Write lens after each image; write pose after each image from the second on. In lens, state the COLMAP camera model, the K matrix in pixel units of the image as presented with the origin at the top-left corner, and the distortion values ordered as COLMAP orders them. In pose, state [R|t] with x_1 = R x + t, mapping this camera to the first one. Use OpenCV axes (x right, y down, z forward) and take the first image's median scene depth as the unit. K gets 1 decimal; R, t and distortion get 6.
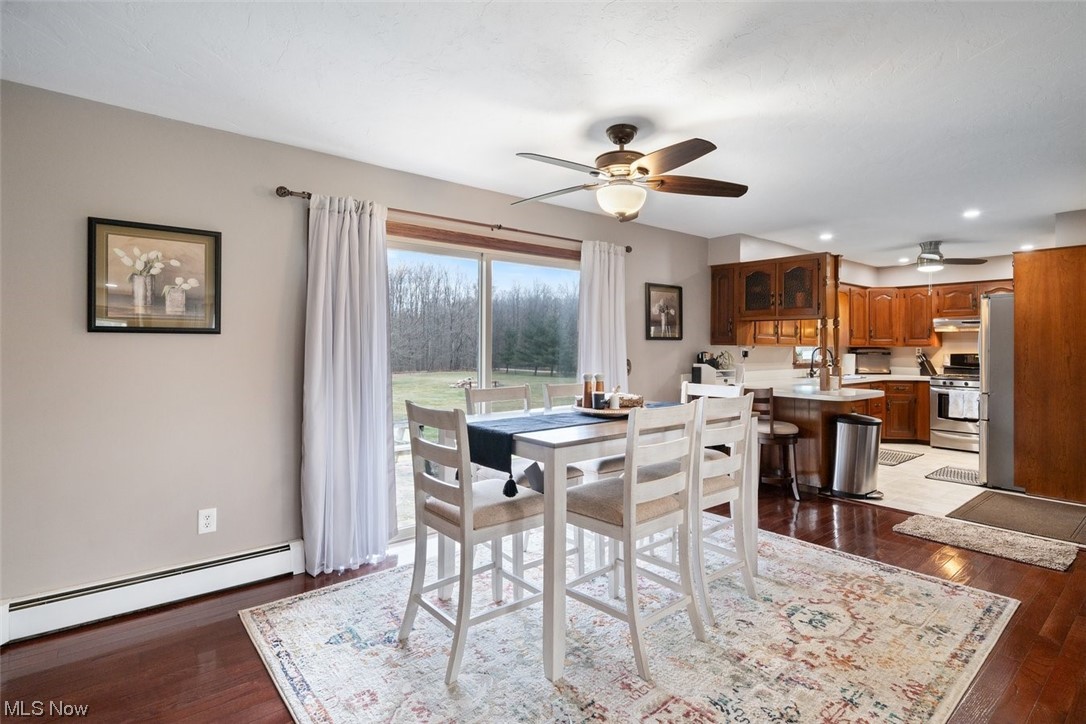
lens RADIAL K [[530.4, 0, 543.0], [0, 530.4, 362.0], [0, 0, 1]] dist [0.000745, 0.000087]
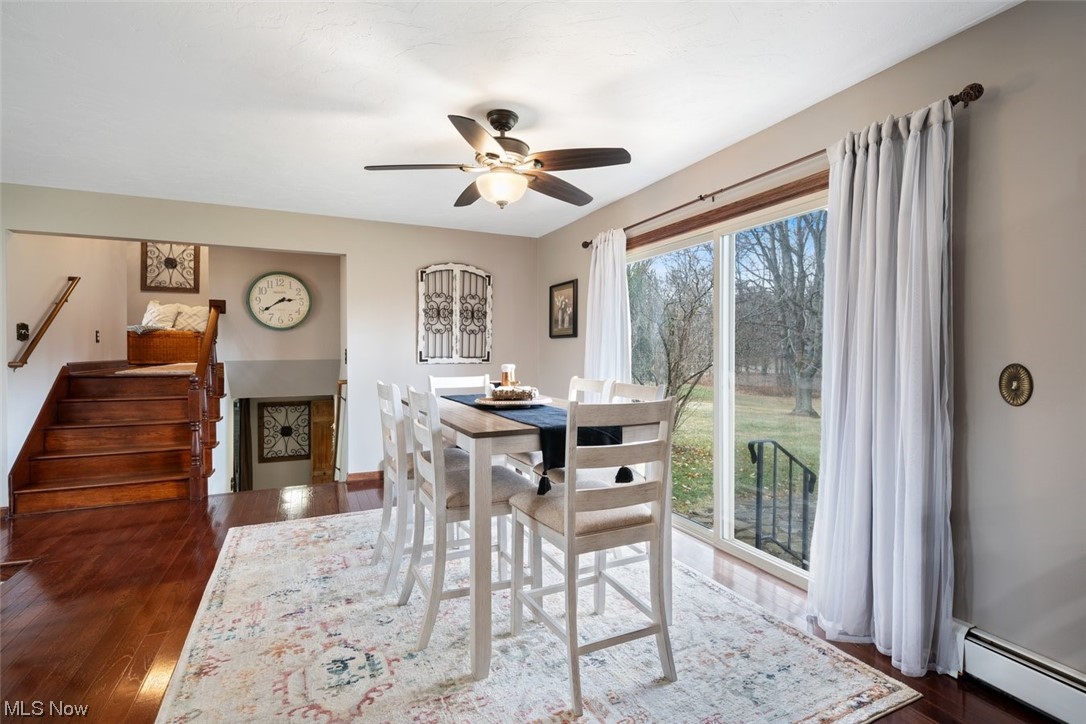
lens RADIAL K [[530.4, 0, 543.0], [0, 530.4, 362.0], [0, 0, 1]] dist [0.000745, 0.000087]
pose [[-0.264297, 0.008452, -0.964404, 1.187380], [-0.030000, 0.999406, 0.016981, 0.003003], [0.963975, 0.033420, -0.263886, 1.470715]]
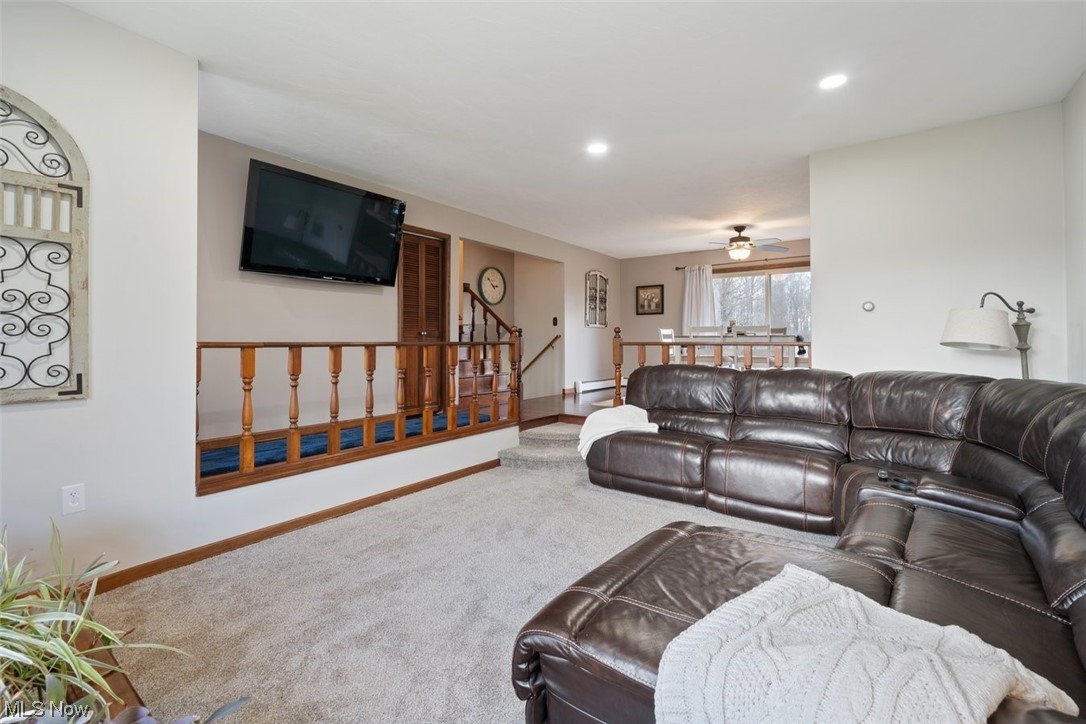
lens RADIAL K [[530.4, 0, 543.0], [0, 530.4, 362.0], [0, 0, 1]] dist [0.000745, 0.000087]
pose [[0.275763, 0.016169, -0.961090, 2.677842], [-0.022806, 0.999687, 0.010274, 0.259066], [0.960955, 0.019085, 0.276046, -0.742348]]
